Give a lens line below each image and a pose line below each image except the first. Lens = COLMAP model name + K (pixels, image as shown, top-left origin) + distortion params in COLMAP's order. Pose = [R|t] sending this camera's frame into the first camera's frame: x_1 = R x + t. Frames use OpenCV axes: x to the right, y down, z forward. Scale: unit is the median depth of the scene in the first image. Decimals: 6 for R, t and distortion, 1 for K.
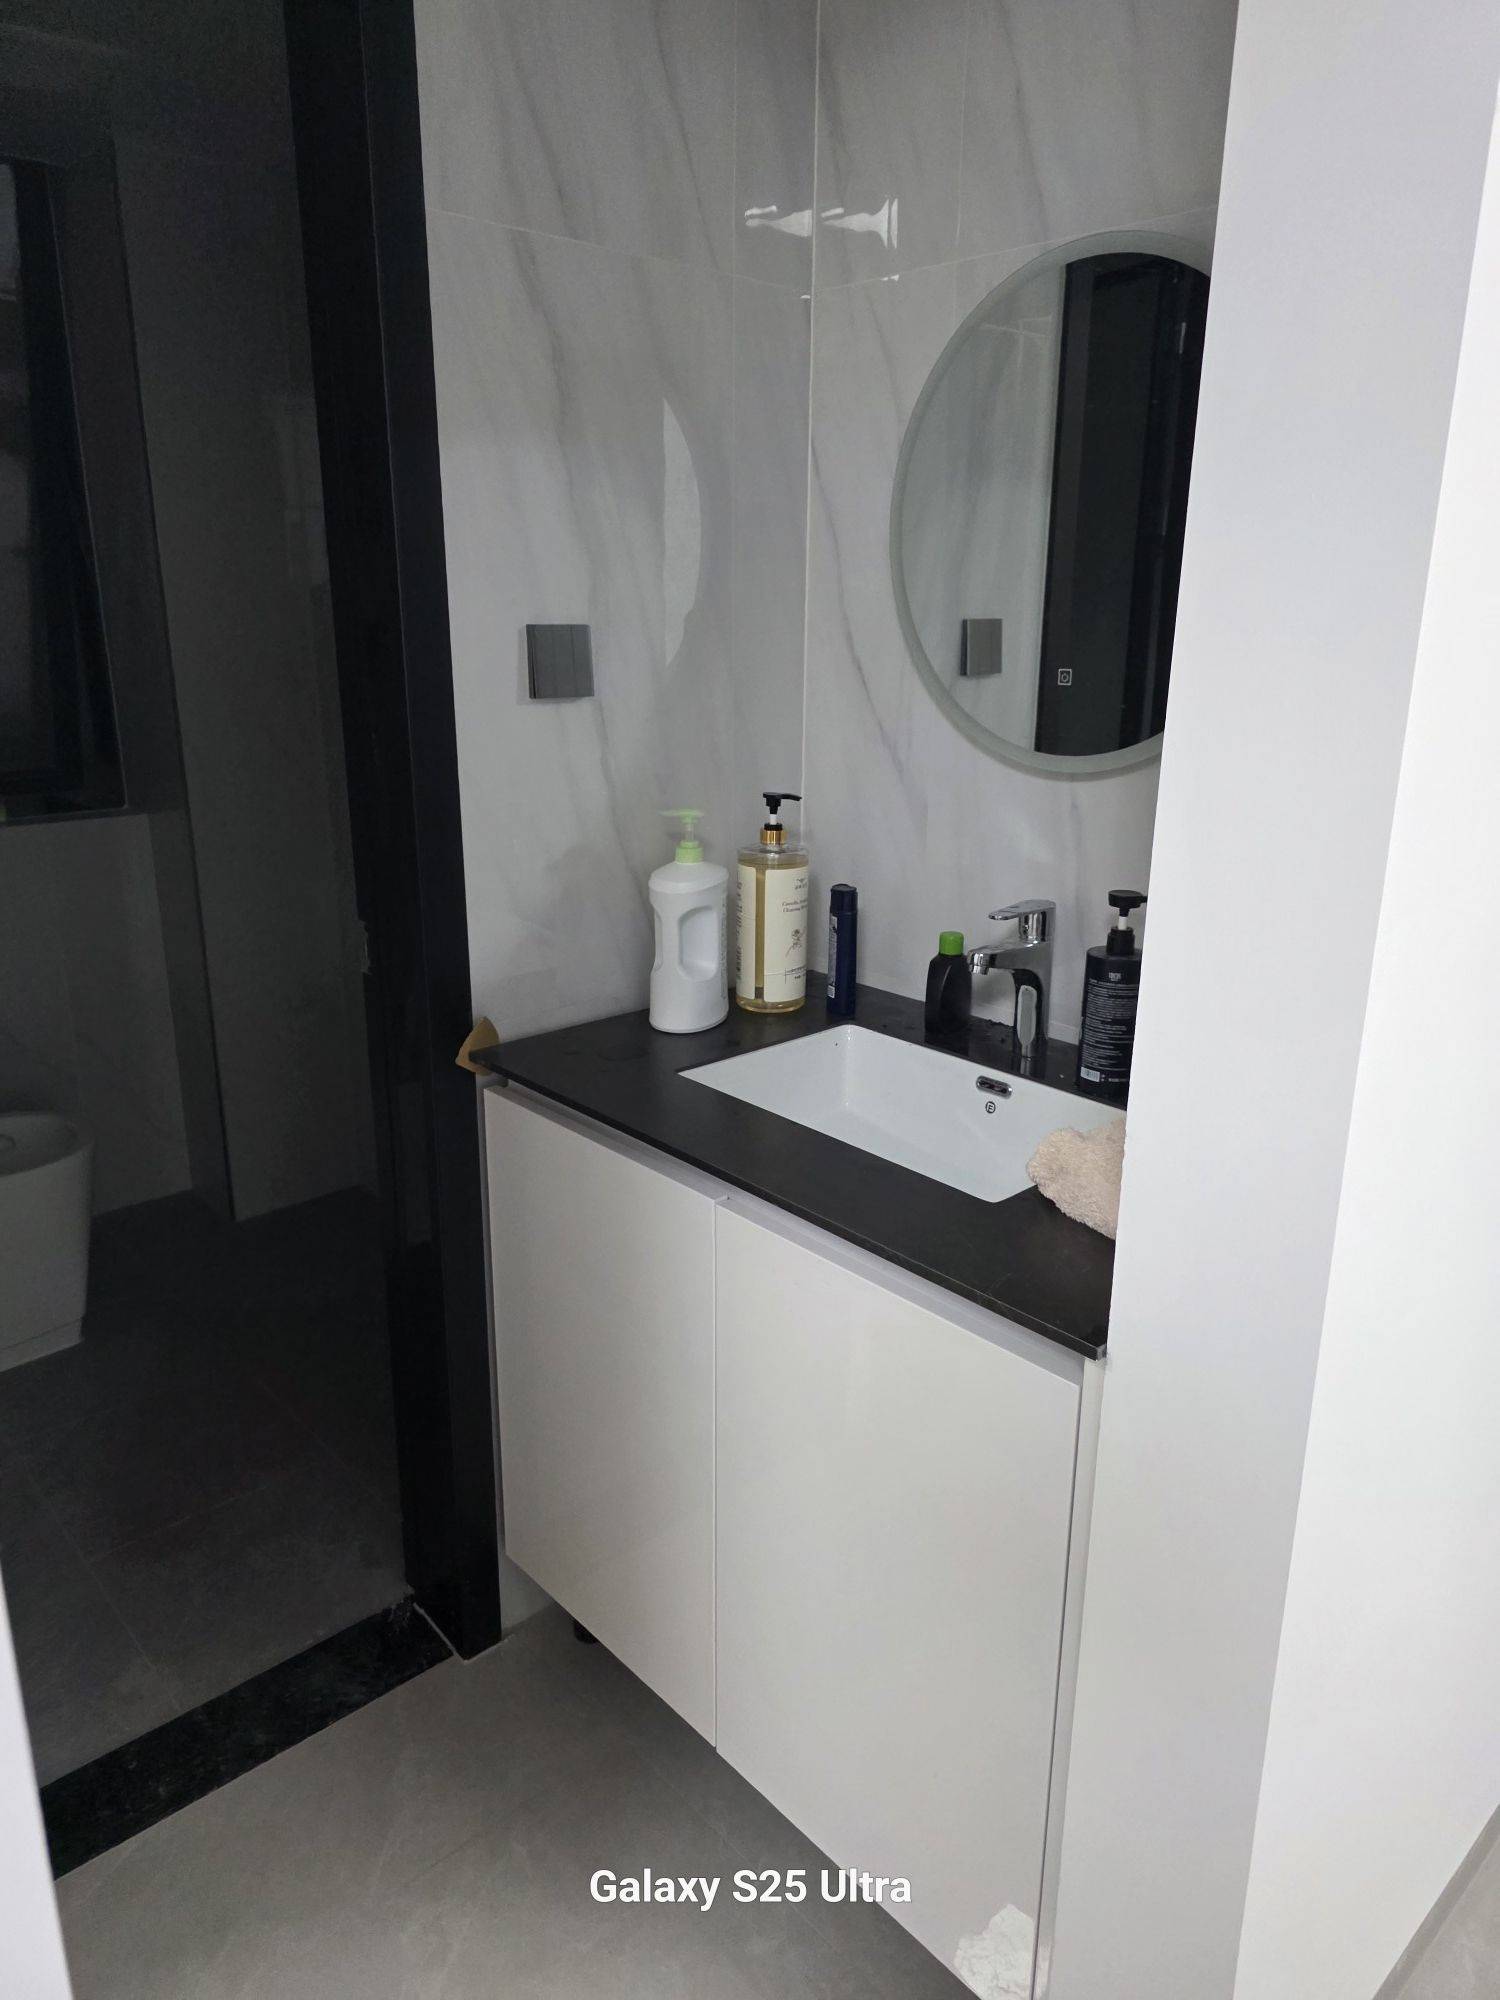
lens RADIAL K [[1341.4, 0, 752.2], [0, 1341.4, 1006.8], [0, 0, 1]] dist [0.029770, -0.002243]
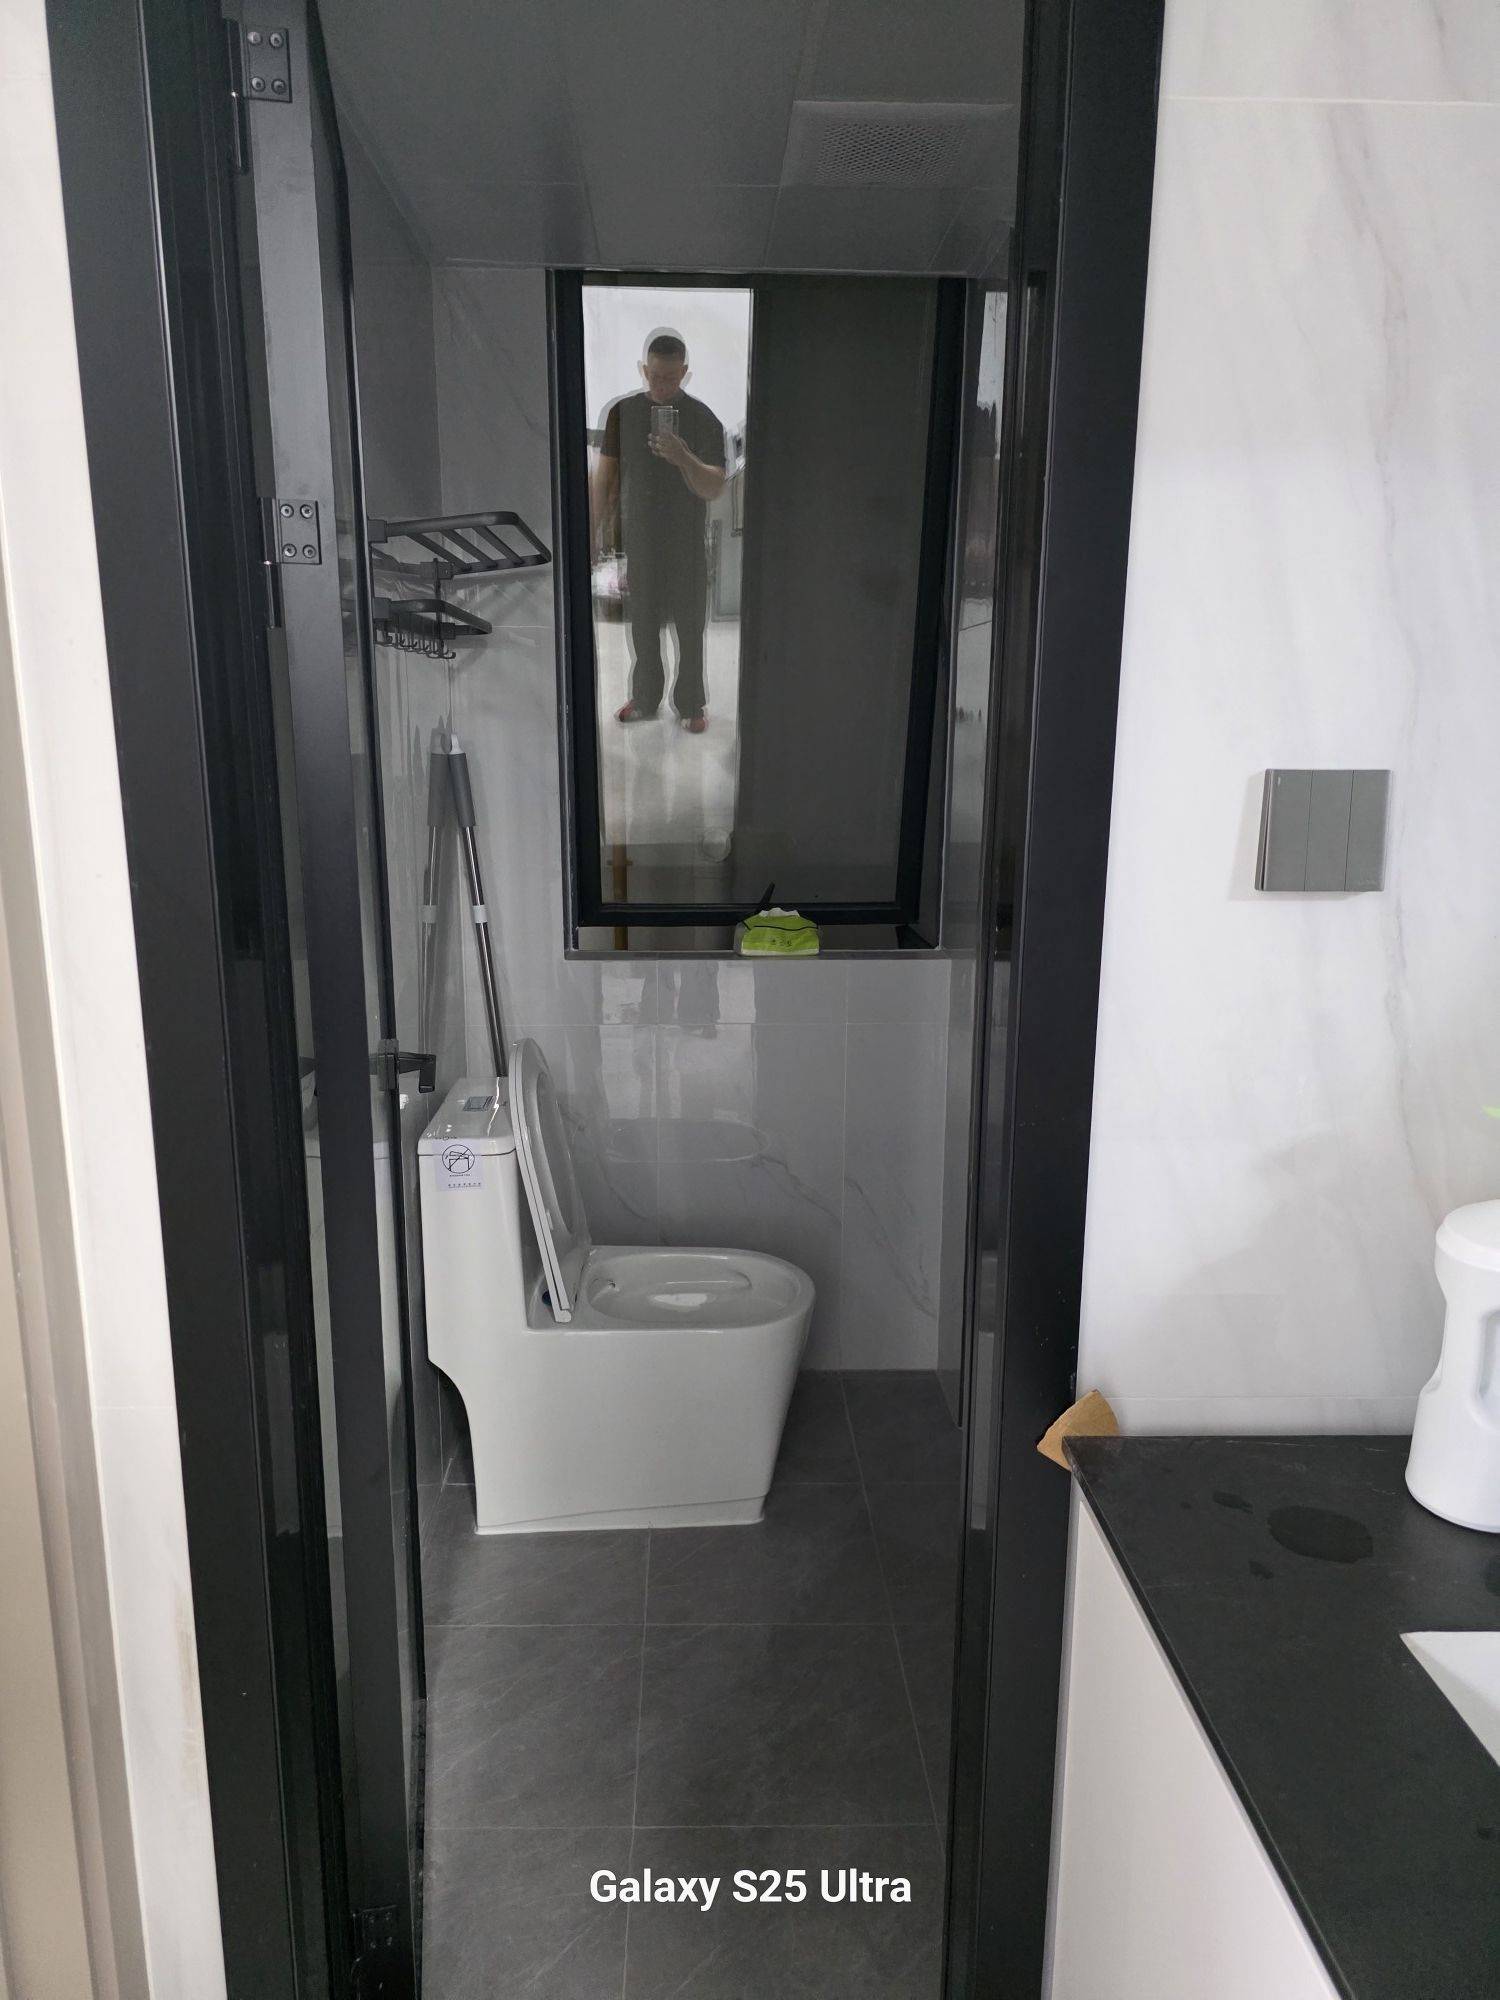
lens RADIAL K [[1341.4, 0, 752.2], [0, 1341.4, 1006.8], [0, 0, 1]] dist [0.029770, -0.002243]
pose [[0.767526, 0.131091, -0.627470, 0.043833], [-0.187214, 0.982030, -0.023836, -0.119633], [0.613070, 0.135765, 0.778276, 0.396928]]
